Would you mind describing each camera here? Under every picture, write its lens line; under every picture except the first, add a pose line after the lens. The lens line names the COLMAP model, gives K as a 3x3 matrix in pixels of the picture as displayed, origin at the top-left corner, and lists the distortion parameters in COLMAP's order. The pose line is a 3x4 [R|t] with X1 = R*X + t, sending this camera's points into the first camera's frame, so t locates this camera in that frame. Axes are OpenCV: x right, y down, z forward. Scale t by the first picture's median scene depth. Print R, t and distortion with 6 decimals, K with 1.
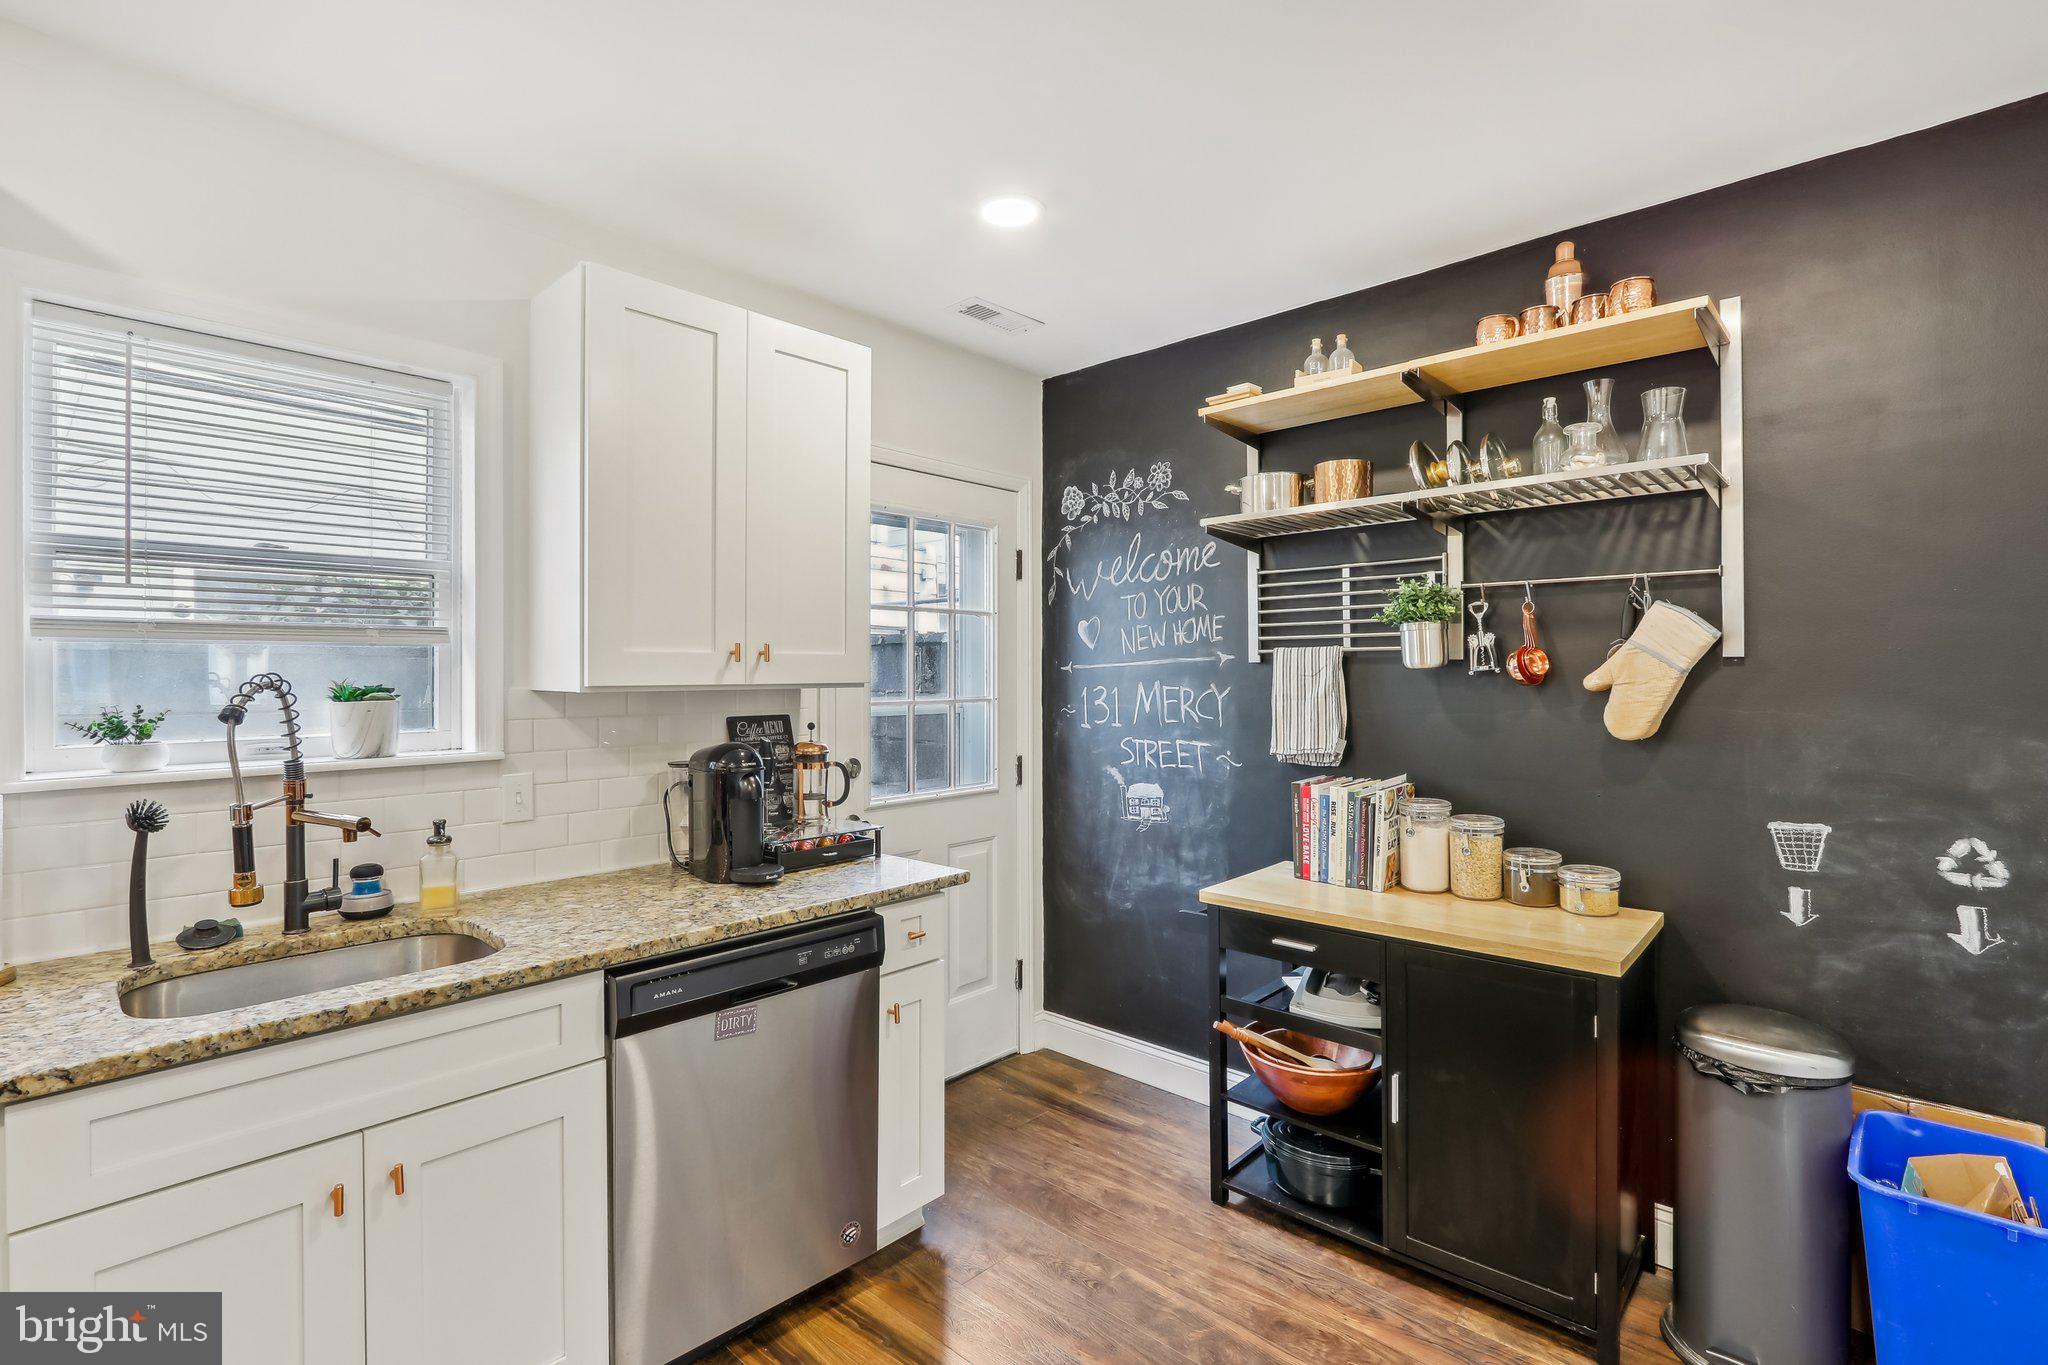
lens RADIAL K [[945.6, 0, 1019.9], [0, 945.6, 680.4], [0, 0, 1]] dist [-0.016343, 0.002791]
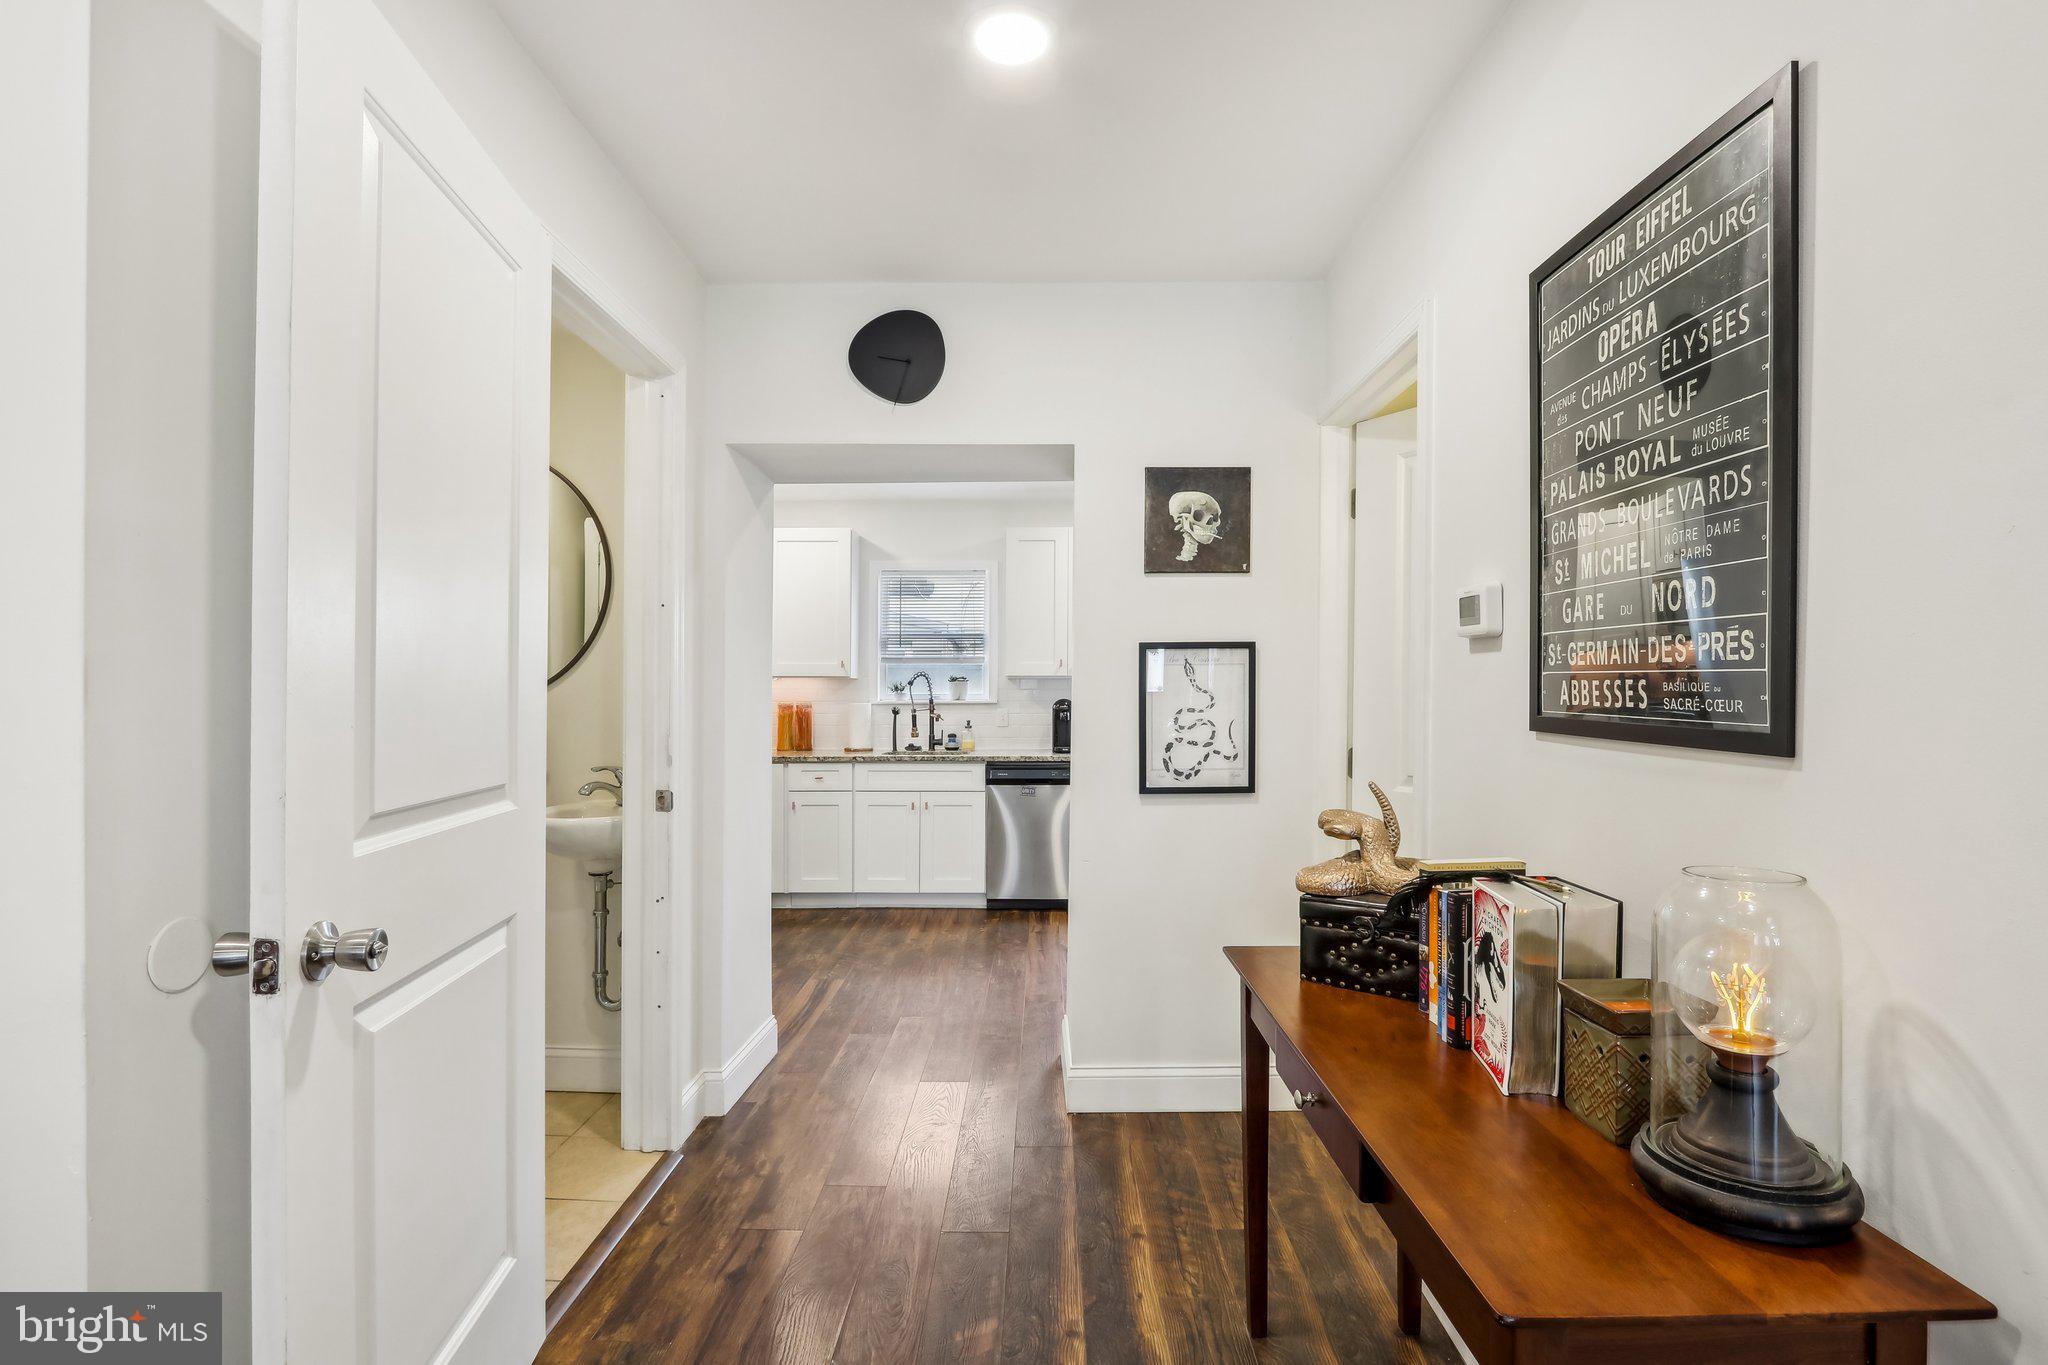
lens RADIAL K [[945.6, 0, 1027.0], [0, 945.6, 695.1], [0, 0, 1]] dist [-0.016343, 0.002791]
pose [[0.660702, -0.001686, -0.750646, 1.410671], [-0.002214, 0.999989, -0.004194, 0.062155], [0.750645, 0.004433, 0.660691, -0.691917]]
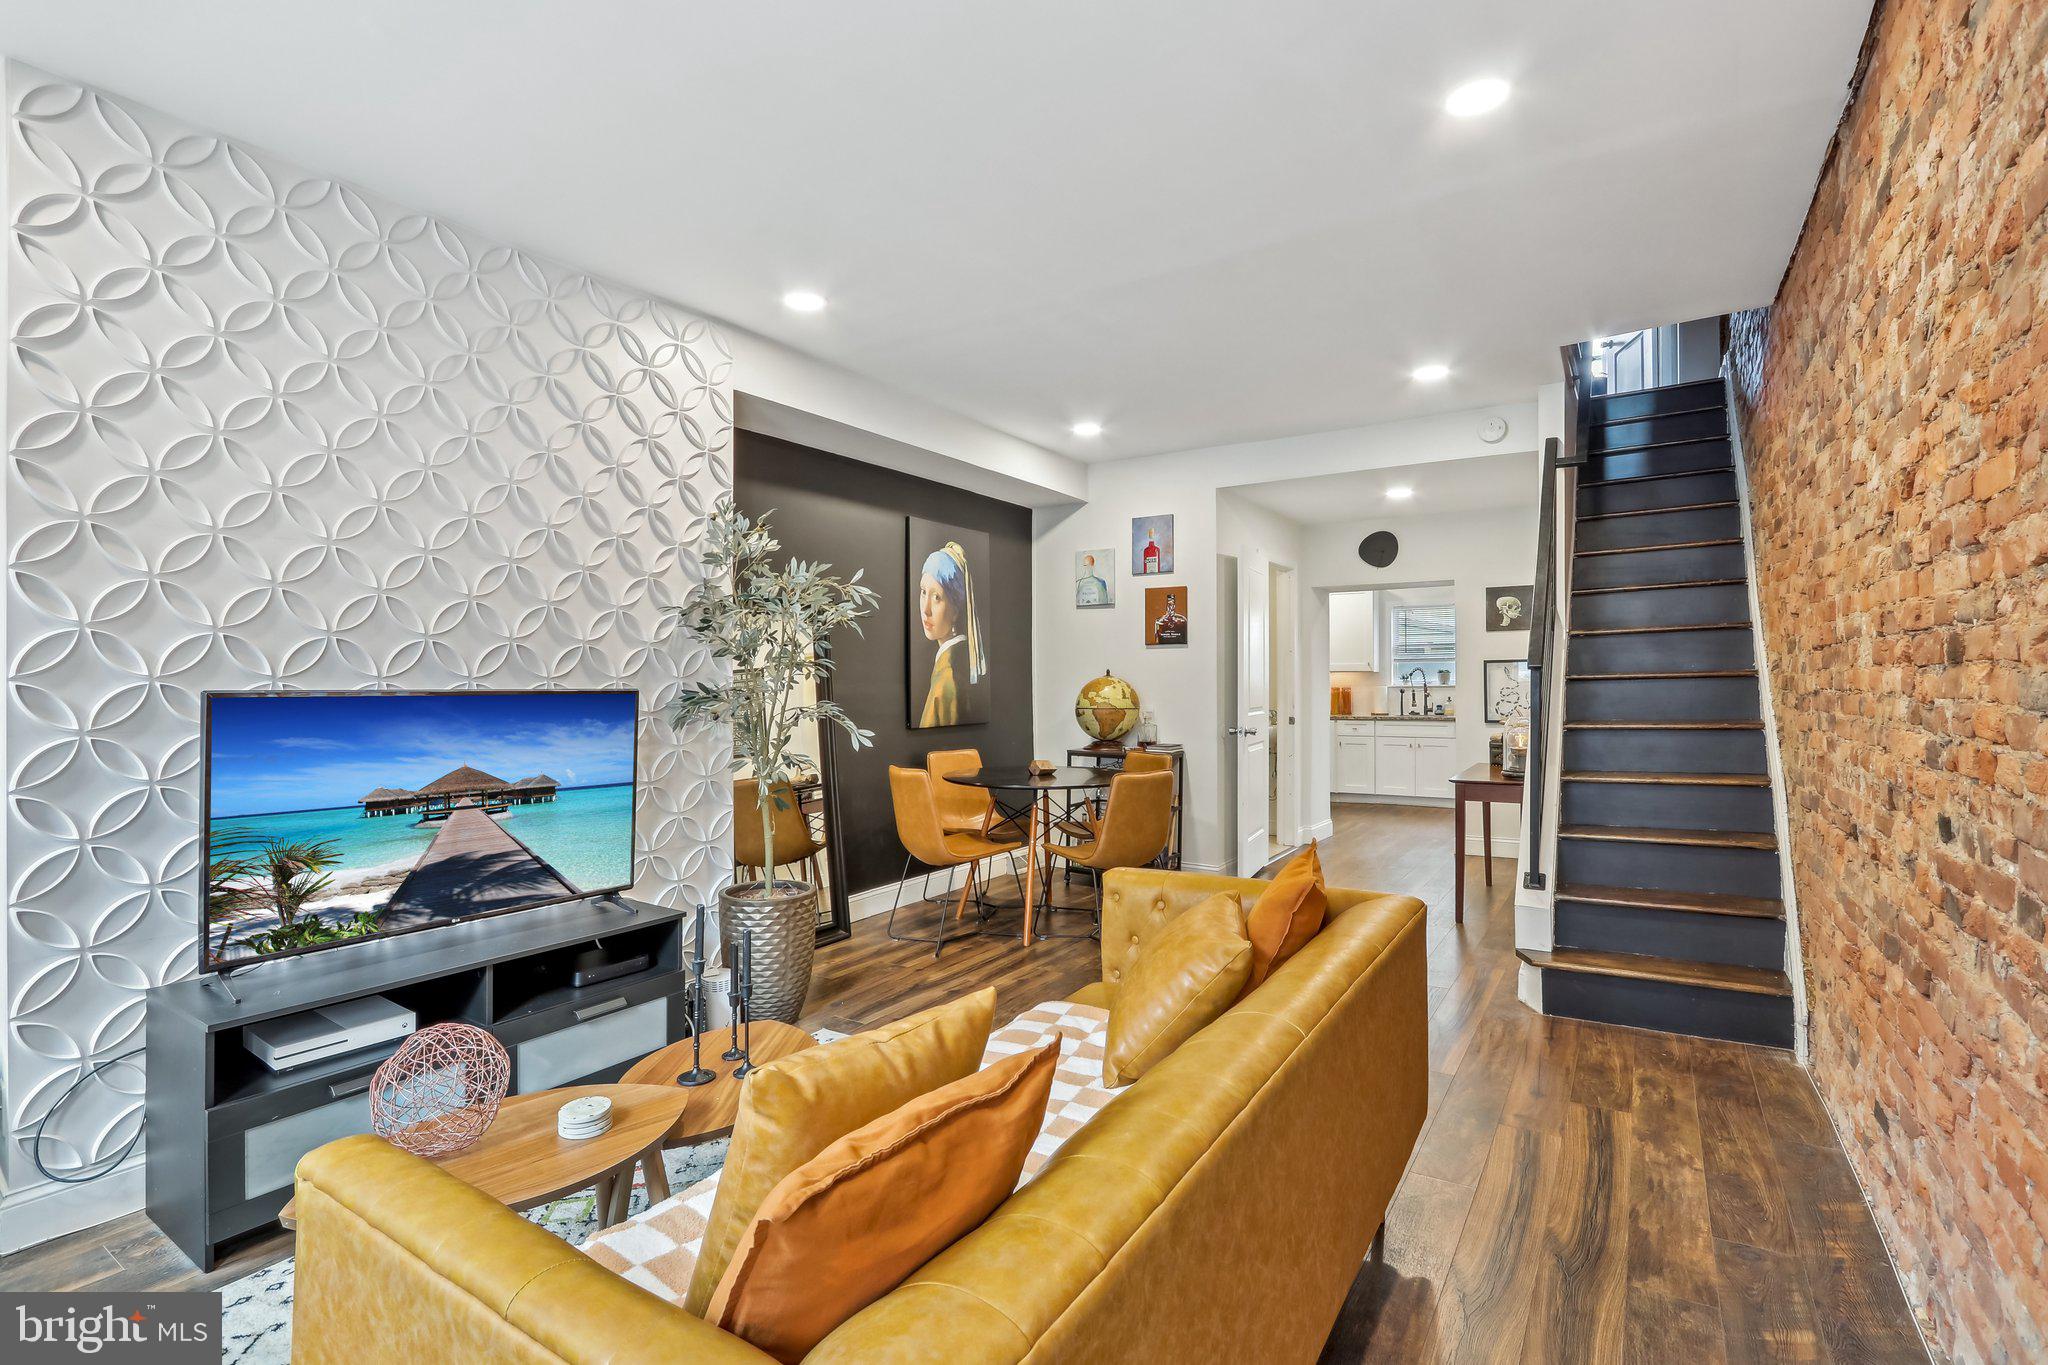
lens RADIAL K [[945.6, 0, 1027.2], [0, 945.6, 681.9], [0, 0, 1]] dist [-0.016343, 0.002791]
pose [[0.152758, -0.004932, -0.988251, 3.127536], [0.005067, 0.999978, -0.004207, 0.061002], [0.988251, -0.004365, 0.152779, -1.559115]]
